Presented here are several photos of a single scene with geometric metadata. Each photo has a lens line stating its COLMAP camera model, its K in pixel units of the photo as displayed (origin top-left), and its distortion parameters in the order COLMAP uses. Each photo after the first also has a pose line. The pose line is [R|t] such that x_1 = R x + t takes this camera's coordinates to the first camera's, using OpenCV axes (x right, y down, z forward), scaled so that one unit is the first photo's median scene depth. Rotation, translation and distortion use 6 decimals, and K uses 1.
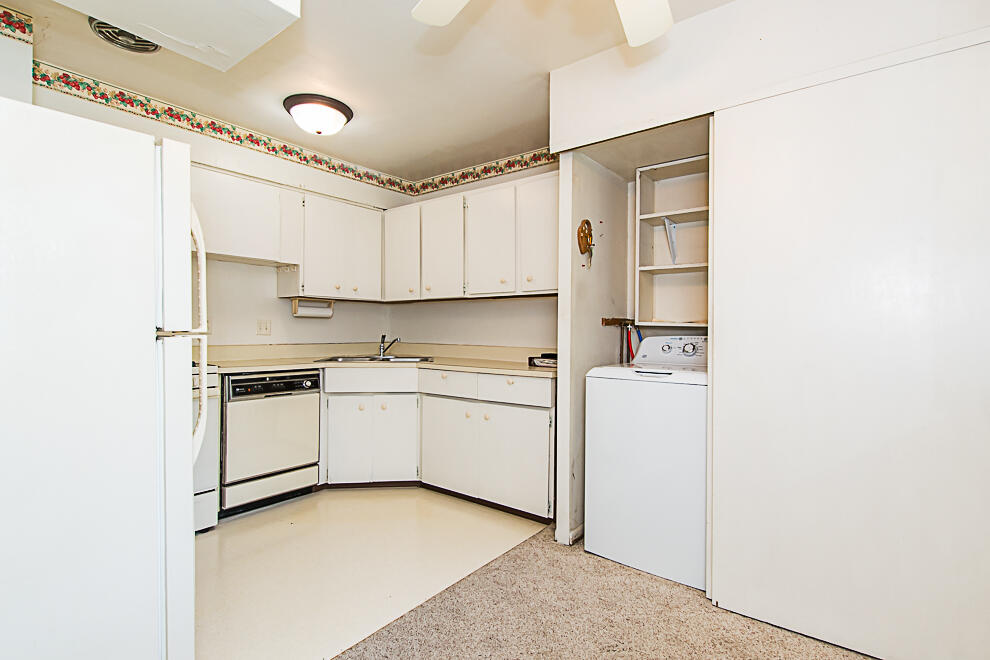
lens RADIAL K [[466.9, 0, 498.4], [0, 466.9, 331.0], [0, 0, 1]] dist [-0.005980, -0.000619]
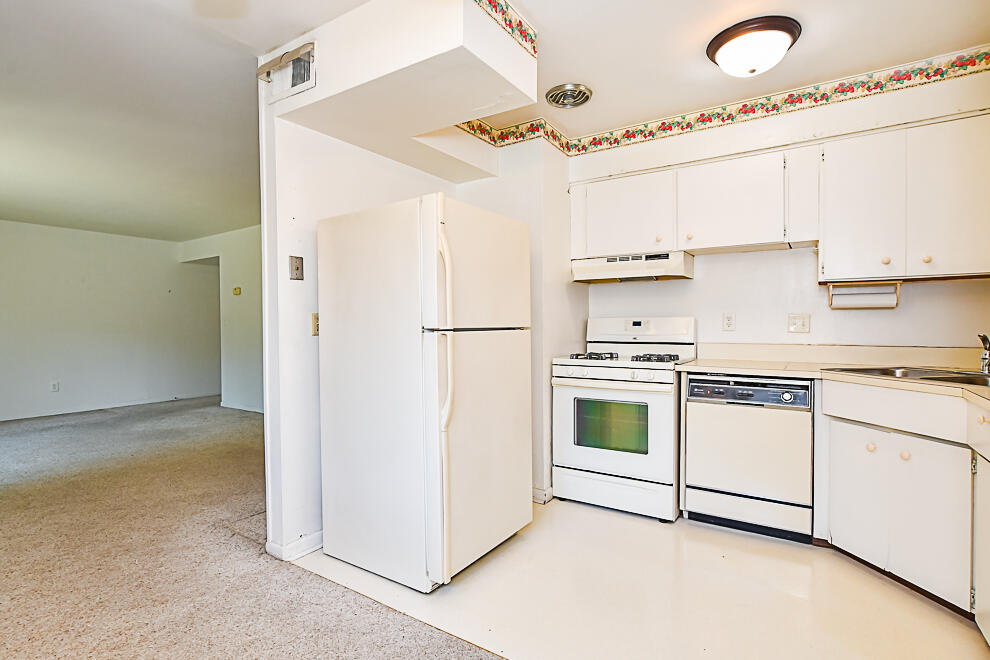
lens RADIAL K [[466.9, 0, 472.7], [0, 466.9, 330.3], [0, 0, 1]] dist [-0.005980, -0.000619]
pose [[0.081582, 0.007058, -0.996642, 0.302202], [0.001770, 0.999972, 0.007226, -0.002714], [0.996665, -0.002354, 0.081568, 0.407581]]
